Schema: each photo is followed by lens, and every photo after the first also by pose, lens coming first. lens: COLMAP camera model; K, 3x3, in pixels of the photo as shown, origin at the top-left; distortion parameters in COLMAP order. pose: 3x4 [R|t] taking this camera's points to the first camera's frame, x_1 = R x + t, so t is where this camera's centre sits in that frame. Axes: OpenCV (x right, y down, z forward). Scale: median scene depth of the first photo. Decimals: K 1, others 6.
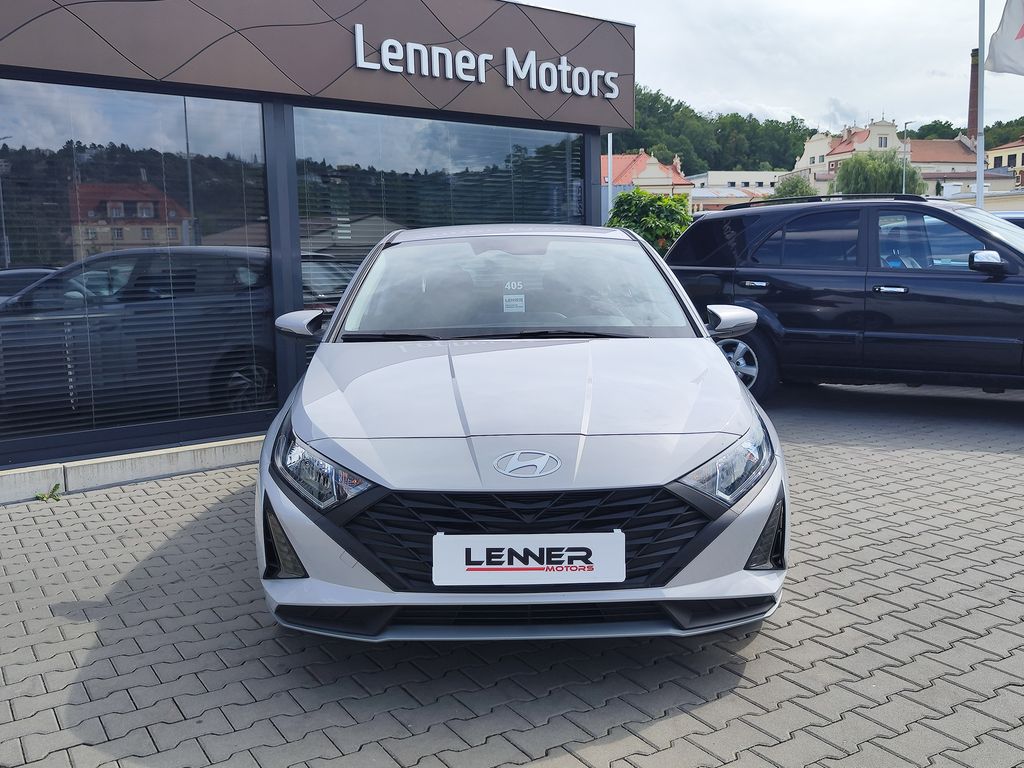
lens RADIAL K [[1010.6, 0, 509.1], [0, 1010.6, 375.1], [0, 0, 1]] dist [0.019446, 0.000000]
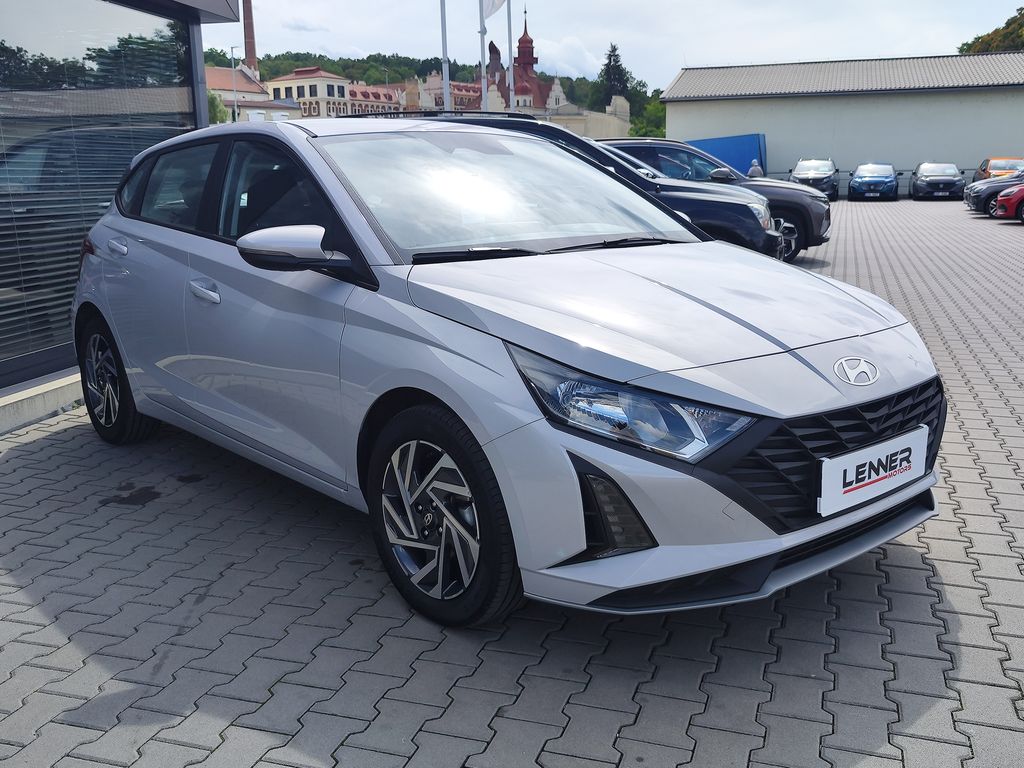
lens RADIAL K [[1010.6, 0, 509.2], [0, 1010.6, 381.0], [0, 0, 1]] dist [0.019446, 0.000000]
pose [[0.746837, -0.119190, 0.654239, -0.744715], [0.070196, 0.992440, 0.100673, -0.018703], [-0.661292, -0.029261, 0.749558, 0.448284]]
